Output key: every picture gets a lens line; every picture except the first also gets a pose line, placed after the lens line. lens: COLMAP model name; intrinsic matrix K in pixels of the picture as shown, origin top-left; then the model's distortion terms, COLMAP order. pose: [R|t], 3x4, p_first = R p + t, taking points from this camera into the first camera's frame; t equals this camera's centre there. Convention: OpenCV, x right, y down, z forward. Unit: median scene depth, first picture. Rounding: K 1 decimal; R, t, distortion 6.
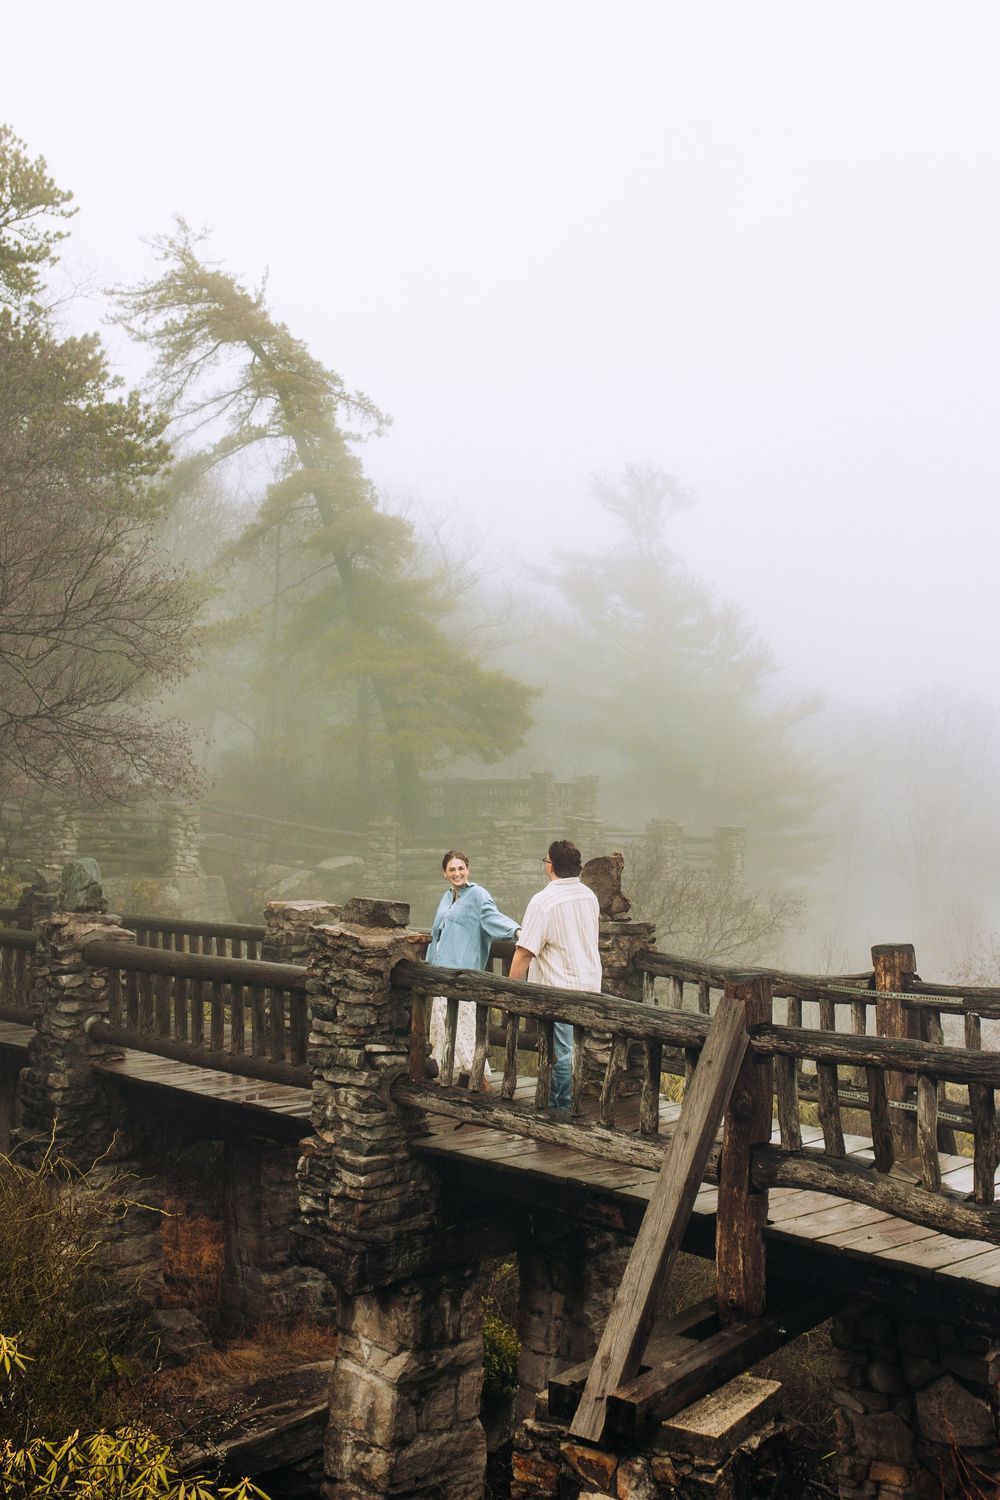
lens RADIAL K [[1486.1, 0, 503.9], [0, 1486.1, 740.7], [0, 0, 1]] dist [-0.001367, 0.009552]
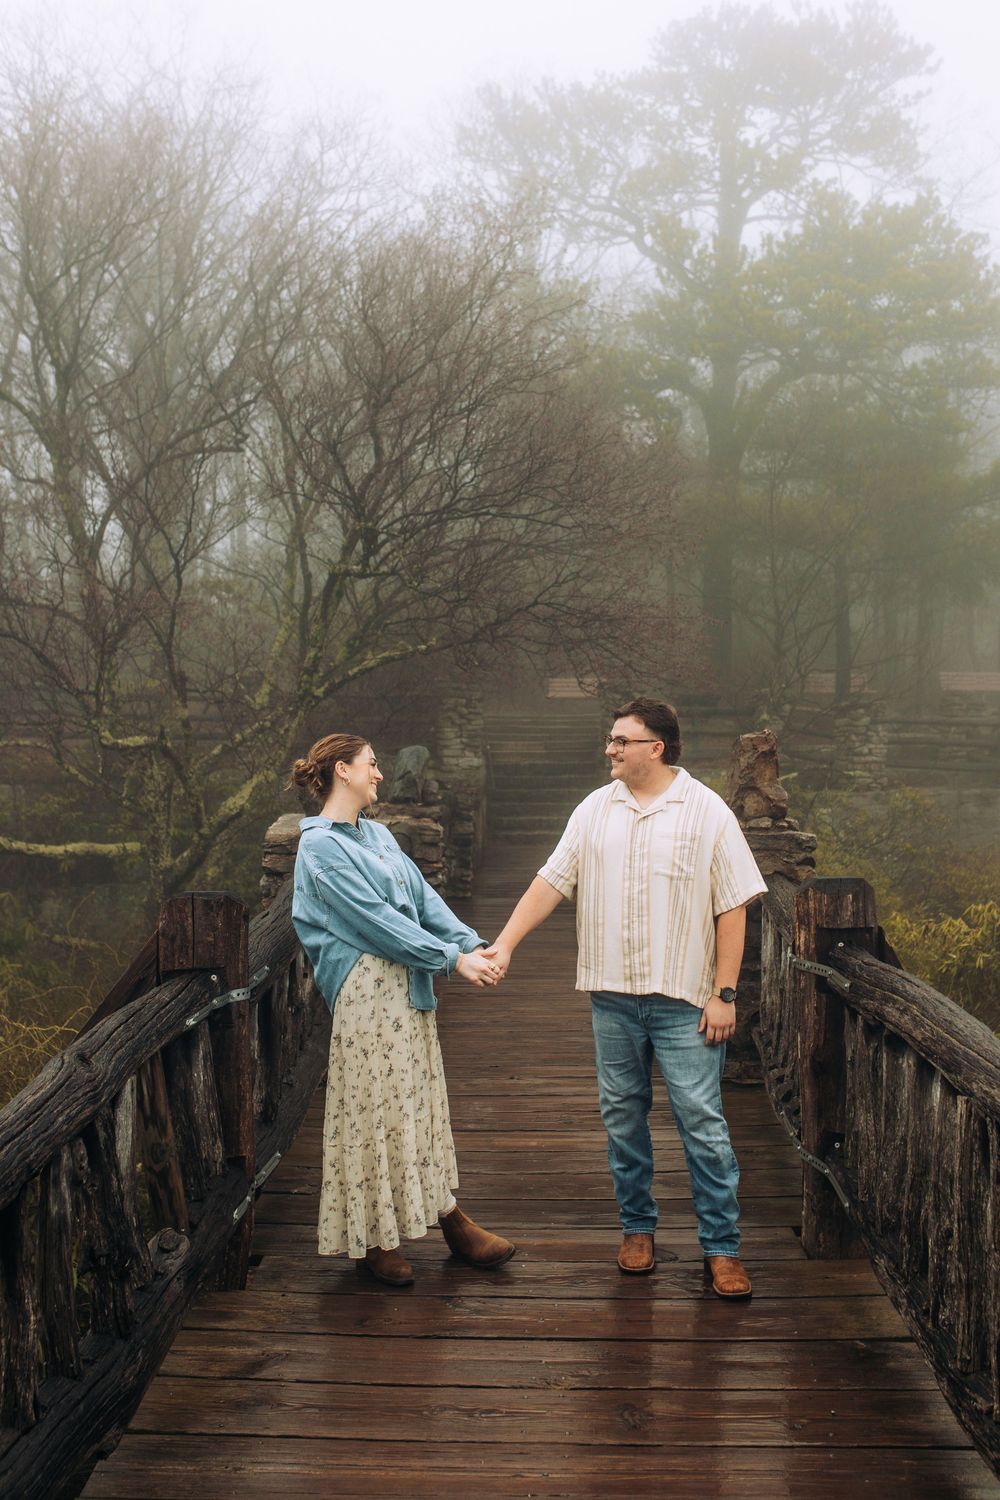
lens RADIAL K [[1486.1, 0, 503.9], [0, 1486.1, 740.7], [0, 0, 1]] dist [-0.001367, 0.009552]
pose [[0.742165, -0.001786, -0.670215, 0.387816], [0.038814, 0.998433, 0.040320, 0.041323], [0.669093, -0.055938, 0.741071, 0.356908]]
